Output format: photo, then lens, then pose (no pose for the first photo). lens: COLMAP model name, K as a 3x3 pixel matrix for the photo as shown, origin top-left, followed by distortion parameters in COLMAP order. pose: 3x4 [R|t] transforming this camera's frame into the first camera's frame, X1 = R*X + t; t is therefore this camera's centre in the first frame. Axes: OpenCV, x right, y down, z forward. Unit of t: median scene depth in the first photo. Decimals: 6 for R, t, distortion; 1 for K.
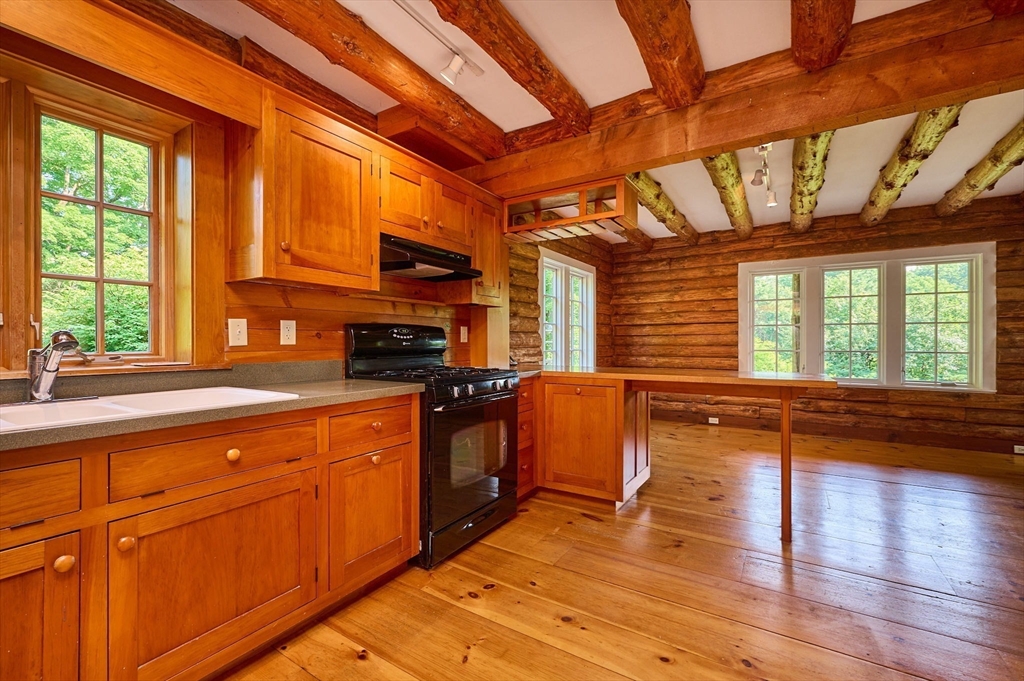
lens RADIAL K [[436.7, 0, 512.0], [0, 436.7, 340.5], [0, 0, 1]] dist [0.000323, 0.000065]
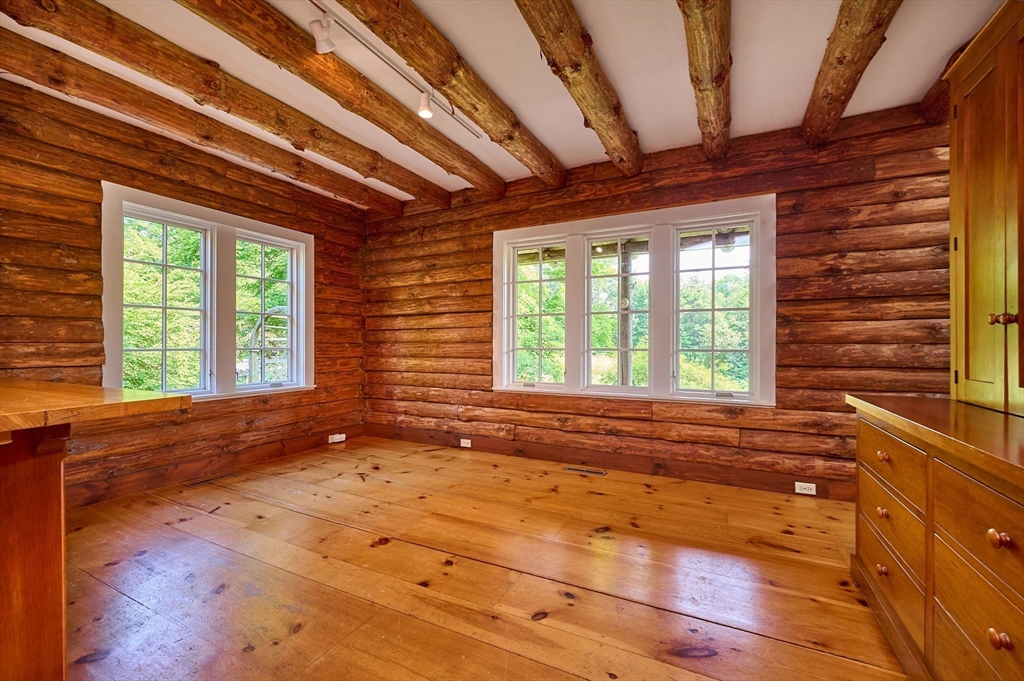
lens RADIAL K [[426.6, 0, 512.0], [0, 426.6, 344.7], [0, 0, 1]] dist [0.000357, -0.000049]
pose [[0.996057, 0.000519, 0.088712, 0.489942], [-0.000797, 0.999995, 0.003099, 0.013425], [-0.088710, -0.003158, 0.996052, 0.275156]]
